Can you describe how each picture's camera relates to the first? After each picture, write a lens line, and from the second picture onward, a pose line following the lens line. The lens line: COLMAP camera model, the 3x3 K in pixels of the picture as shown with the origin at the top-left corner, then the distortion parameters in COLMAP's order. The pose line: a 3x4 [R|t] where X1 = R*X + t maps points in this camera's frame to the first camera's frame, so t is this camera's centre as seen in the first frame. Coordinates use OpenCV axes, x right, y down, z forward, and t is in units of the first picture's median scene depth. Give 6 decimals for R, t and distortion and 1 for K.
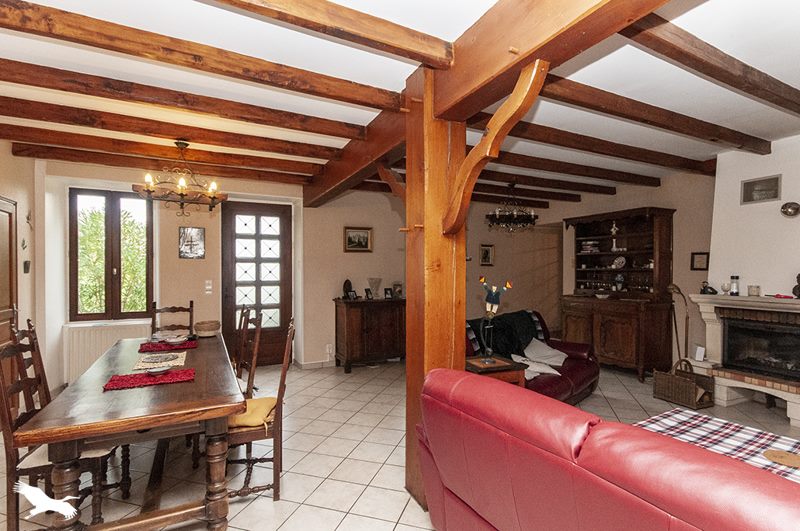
lens RADIAL K [[371.9, 0, 400.0], [0, 371.9, 265.5], [0, 0, 1]] dist [0.000357, 0.000034]
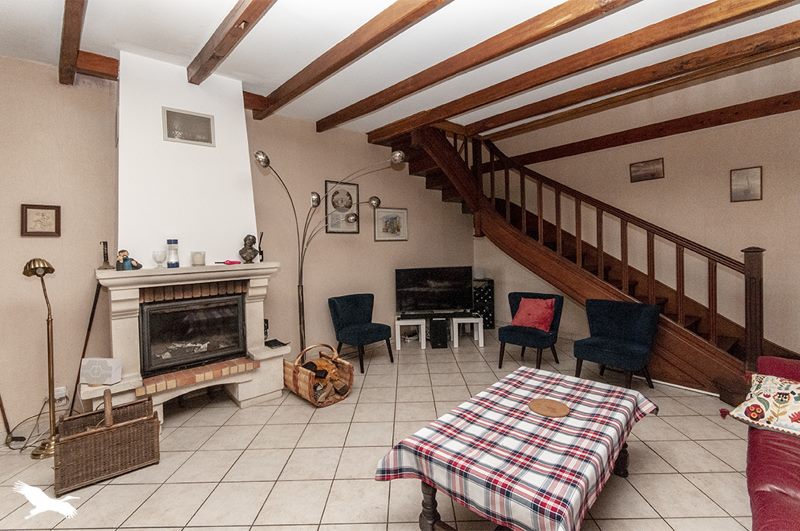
lens RADIAL K [[356.5, 0, 400.8], [0, 356.5, 242.8], [0, 0, 1]] dist [0.001155, 0.000119]
pose [[-0.302615, 0.005526, 0.953097, 0.134334], [0.018414, 0.999830, 0.000050, 0.042388], [-0.952935, 0.017566, -0.302666, 0.791729]]
